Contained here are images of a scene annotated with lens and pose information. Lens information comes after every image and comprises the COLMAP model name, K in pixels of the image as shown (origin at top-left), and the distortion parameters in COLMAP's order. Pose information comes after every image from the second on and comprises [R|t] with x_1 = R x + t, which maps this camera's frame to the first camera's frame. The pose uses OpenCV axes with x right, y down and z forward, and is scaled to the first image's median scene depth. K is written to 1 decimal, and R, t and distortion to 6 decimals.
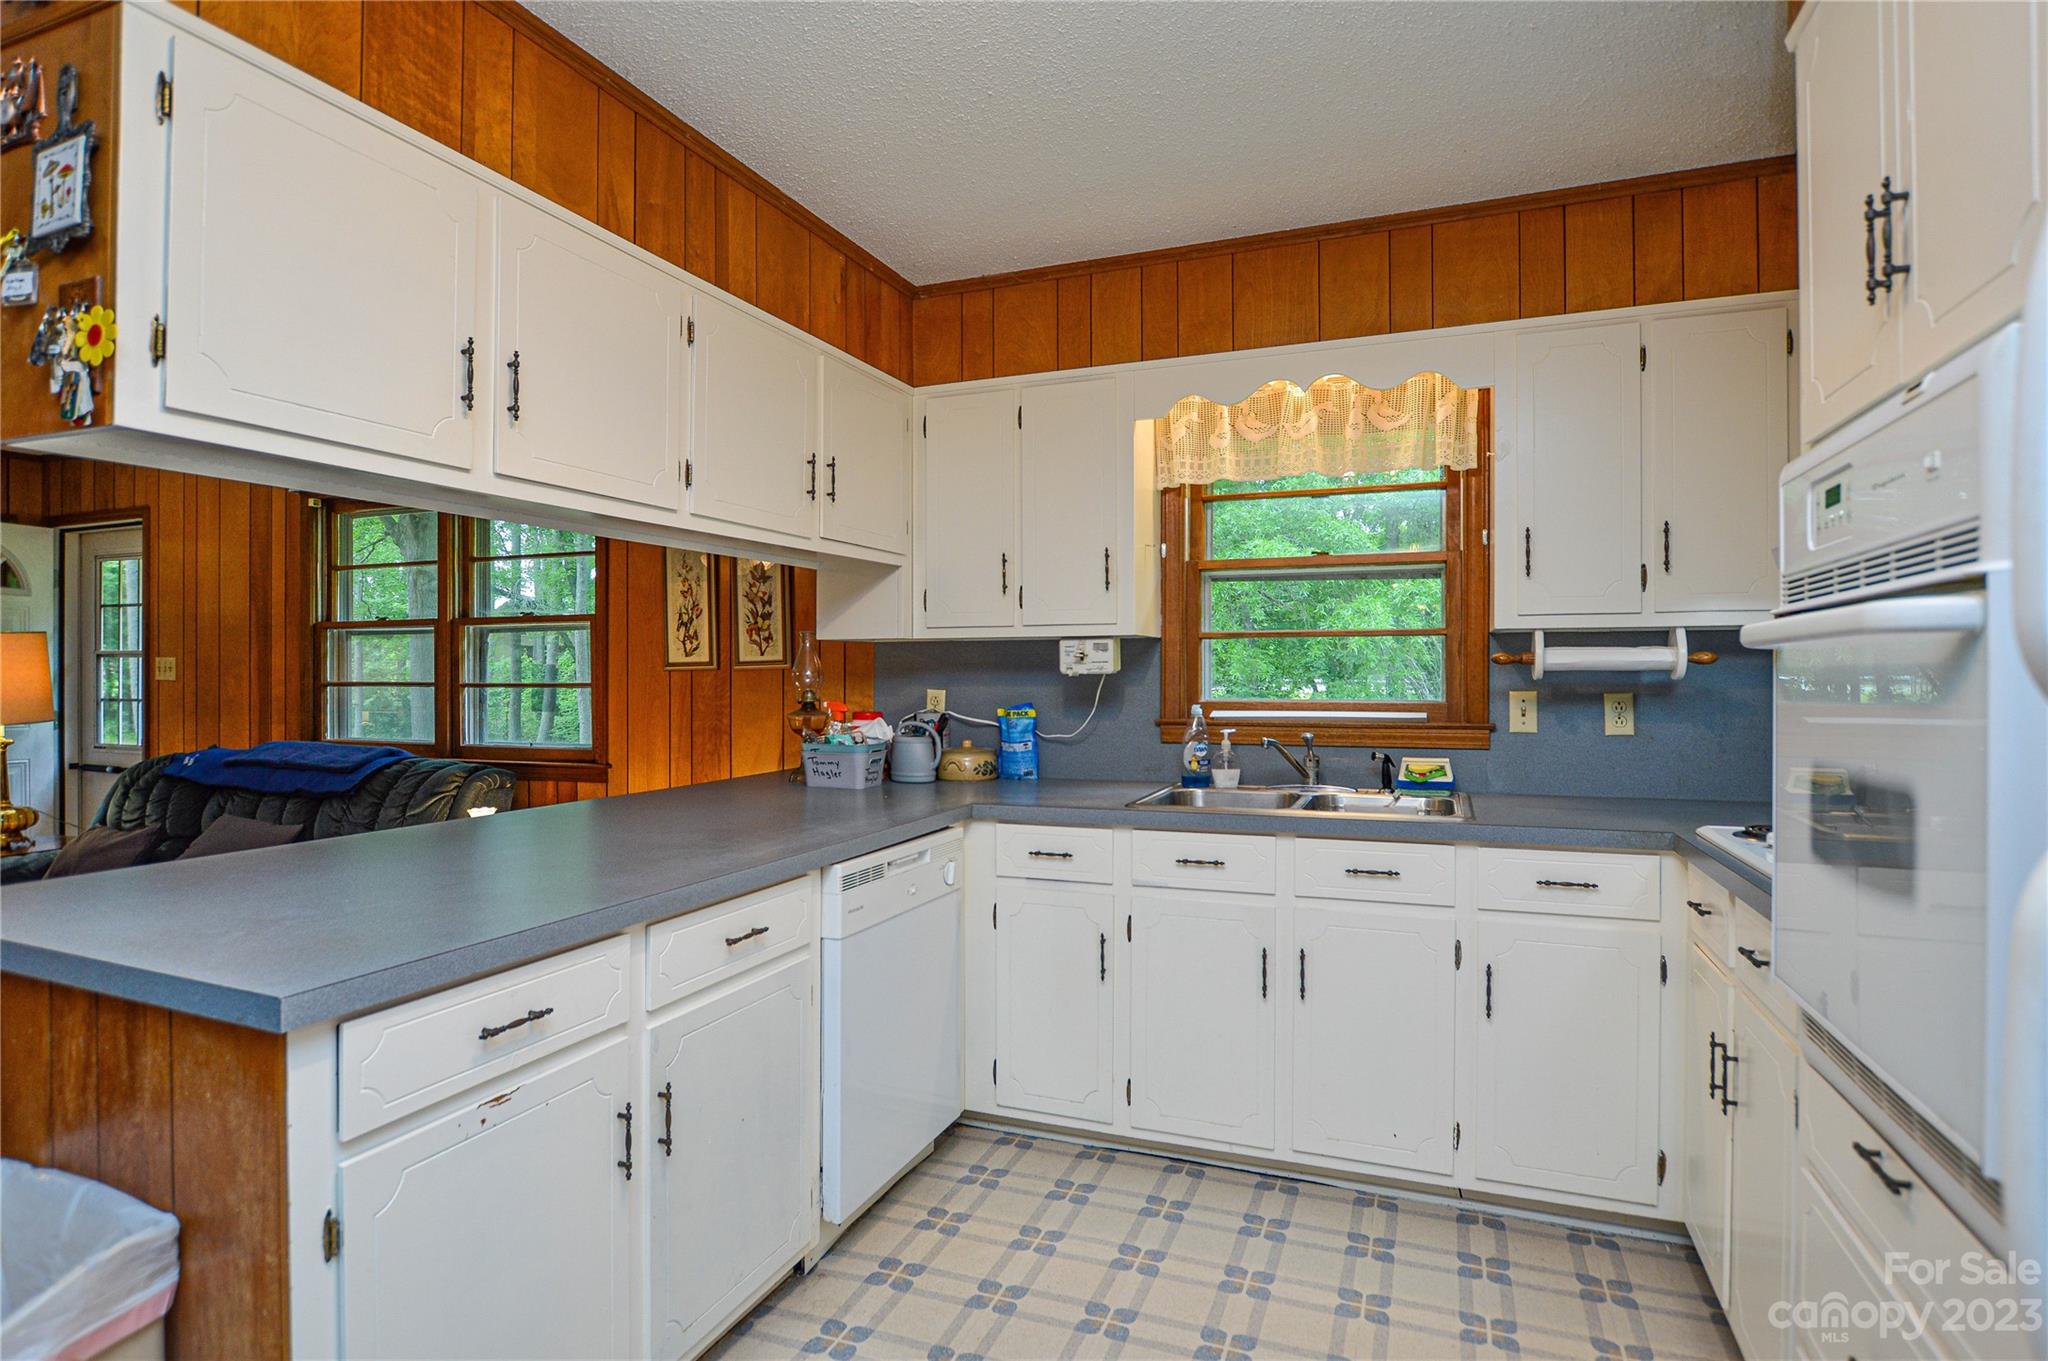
lens RADIAL K [[1040.2, 0, 1017.4], [0, 1040.2, 674.4], [0, 0, 1]] dist [-0.003596, -0.000274]
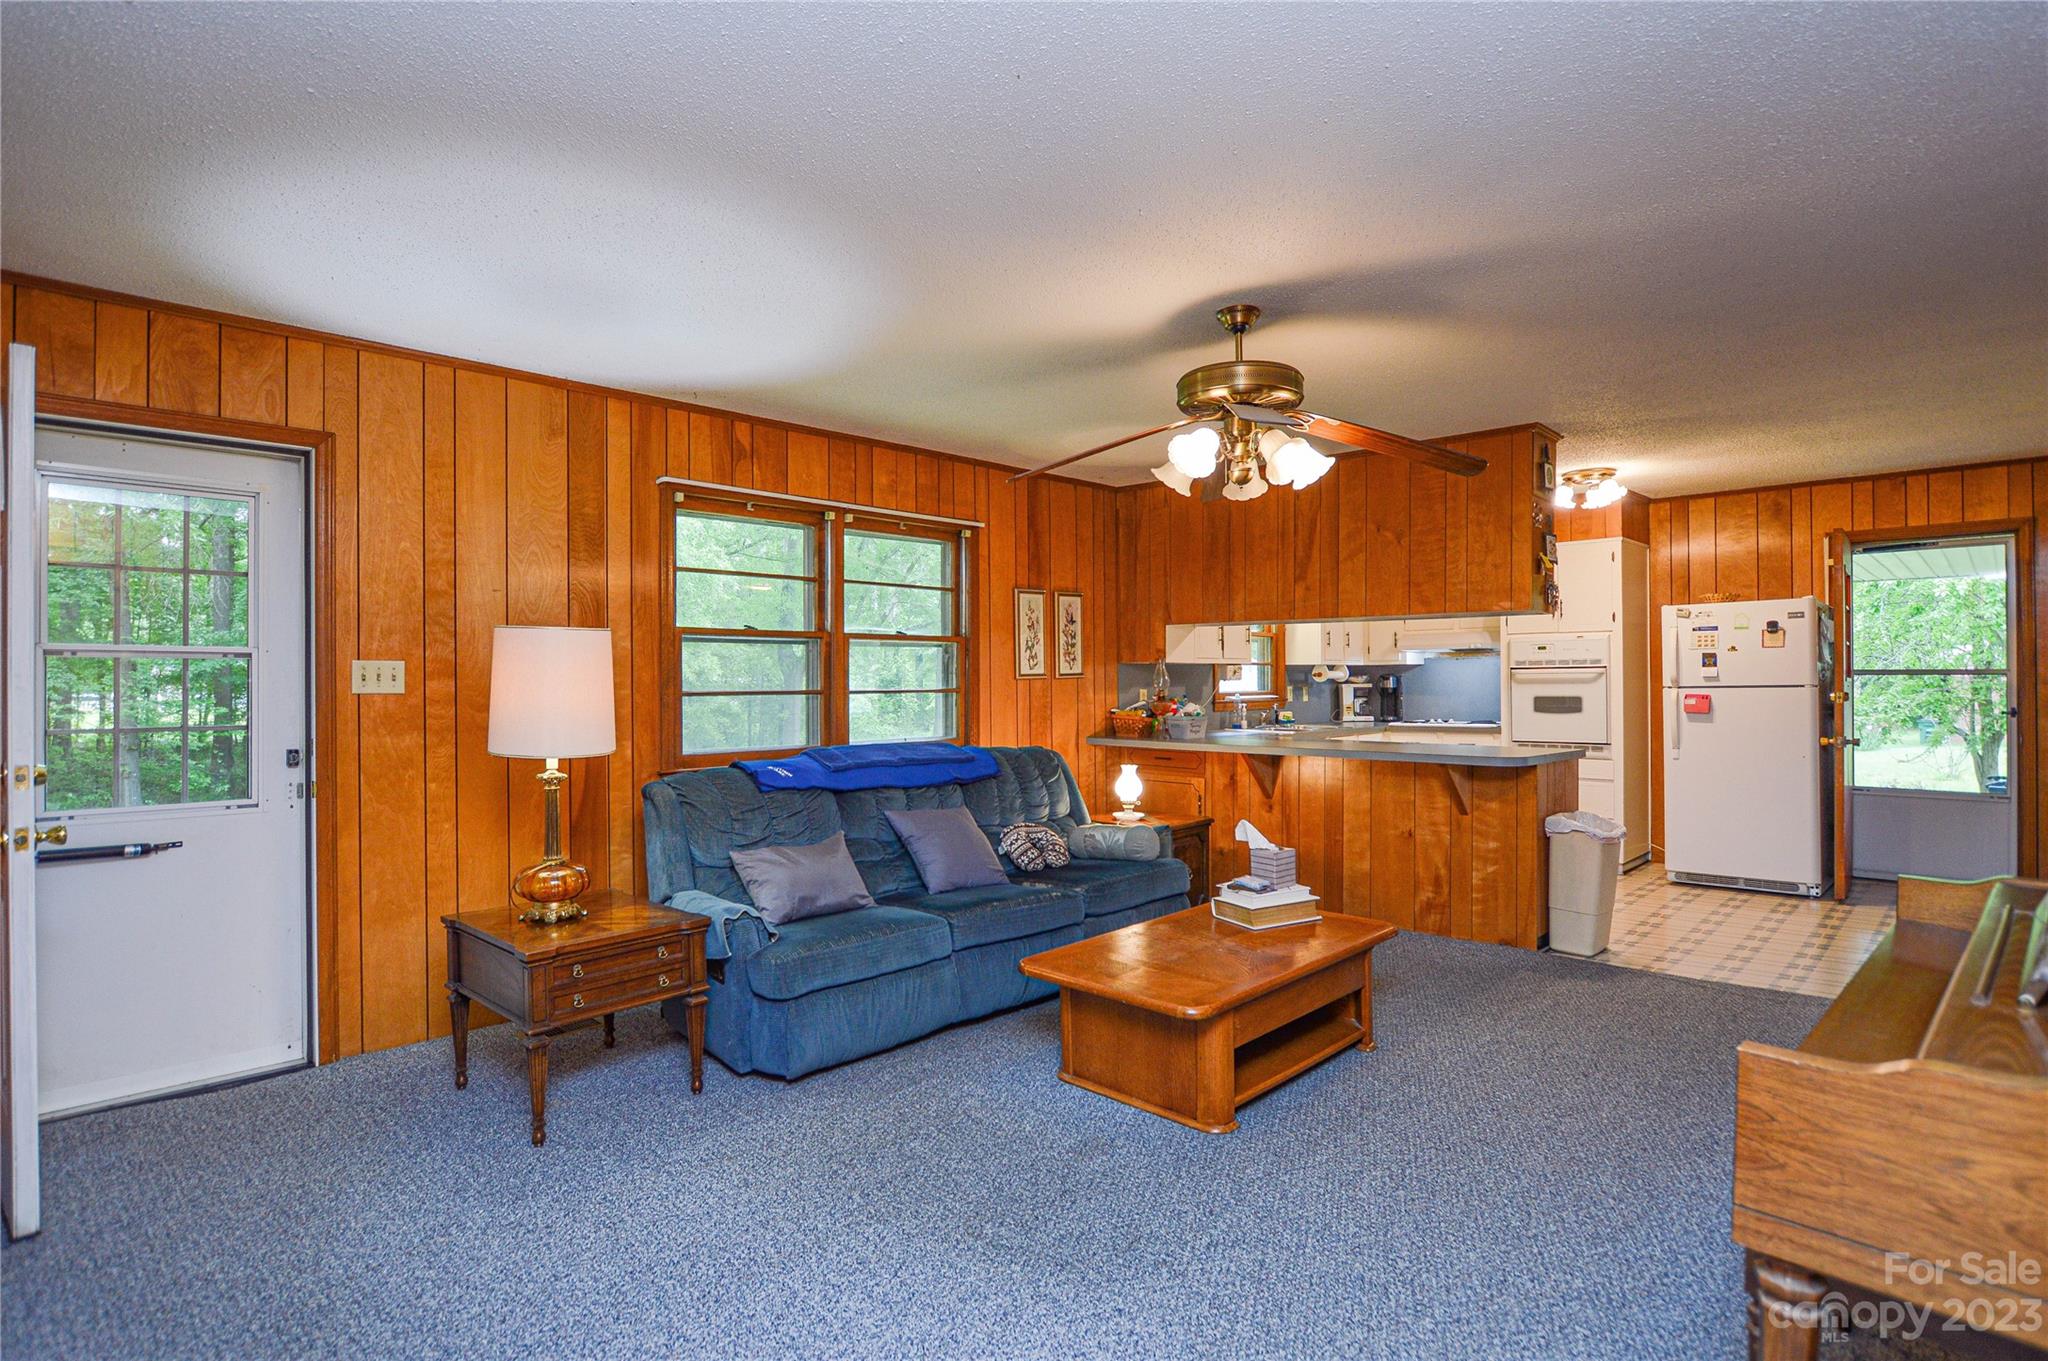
lens RADIAL K [[1040.2, 0, 1018.2], [0, 1040.2, 682.8], [0, 0, 1]] dist [-0.003596, -0.000274]
pose [[0.382227, -0.000304, 0.924068, -1.702730], [0.007386, 0.999969, -0.002726, 0.005336], [-0.924039, 0.007867, 0.382218, 0.446144]]
